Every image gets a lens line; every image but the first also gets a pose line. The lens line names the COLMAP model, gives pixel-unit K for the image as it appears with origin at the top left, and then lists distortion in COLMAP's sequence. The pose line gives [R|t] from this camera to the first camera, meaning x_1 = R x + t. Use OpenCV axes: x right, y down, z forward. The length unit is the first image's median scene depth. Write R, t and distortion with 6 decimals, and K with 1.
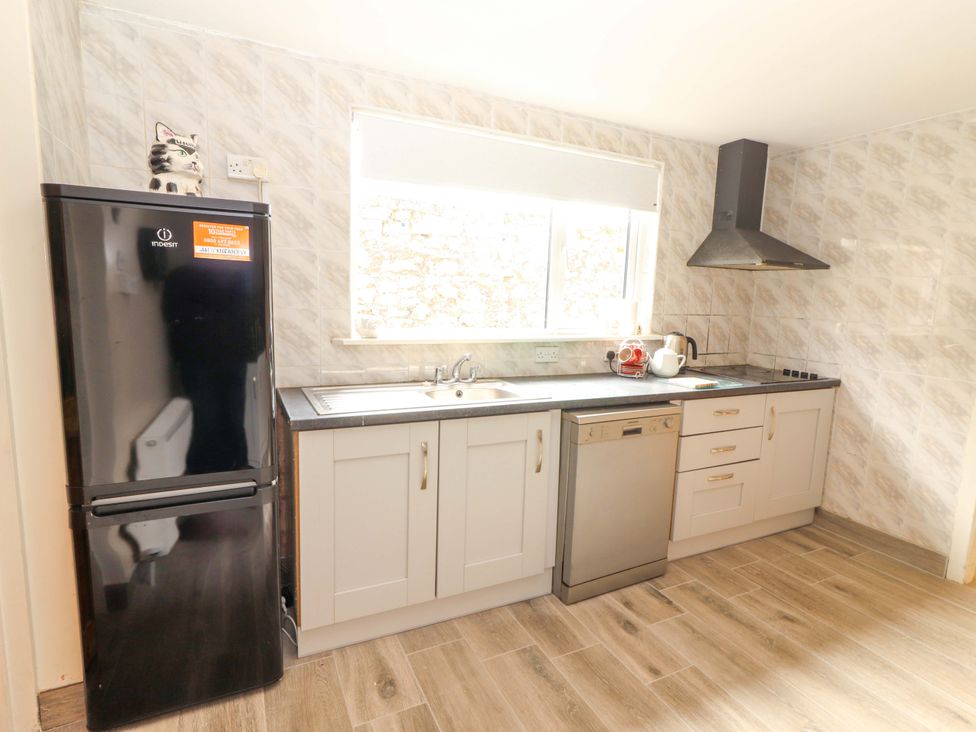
lens RADIAL K [[504.9, 0, 483.1], [0, 504.9, 363.3], [0, 0, 1]] dist [0.004732, -0.003212]
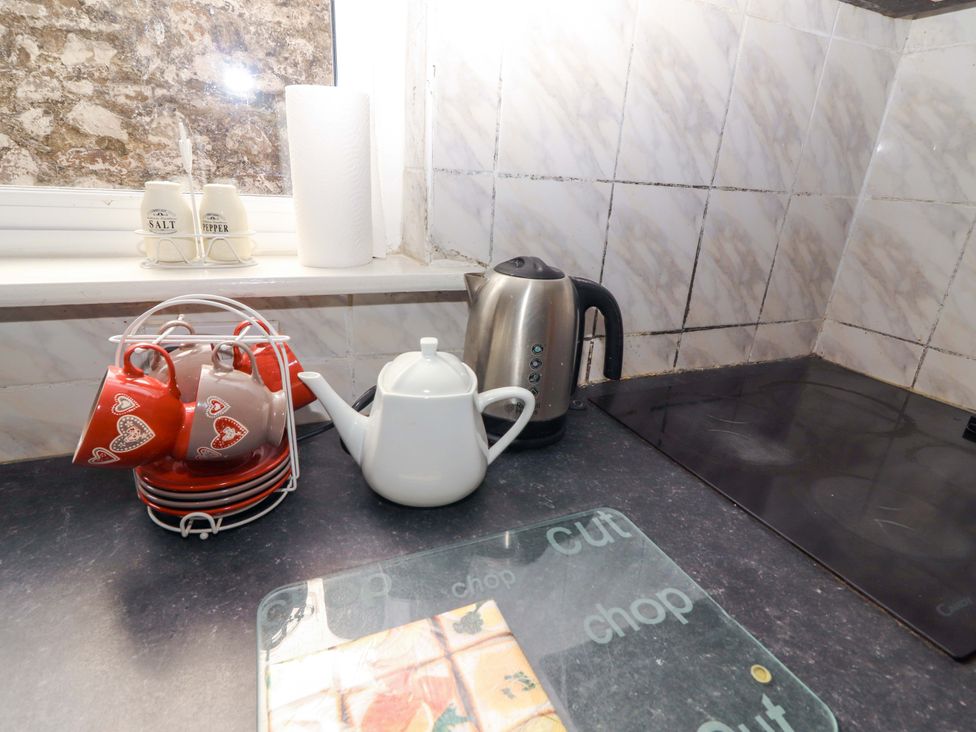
lens RADIAL K [[504.9, 0, 486.0], [0, 504.9, 362.7], [0, 0, 1]] dist [0.004732, -0.003212]
pose [[0.999111, 0.036662, -0.020804, 0.270175], [-0.031532, 0.977540, 0.208379, -0.045305], [0.027976, -0.207538, 0.977827, 0.570543]]
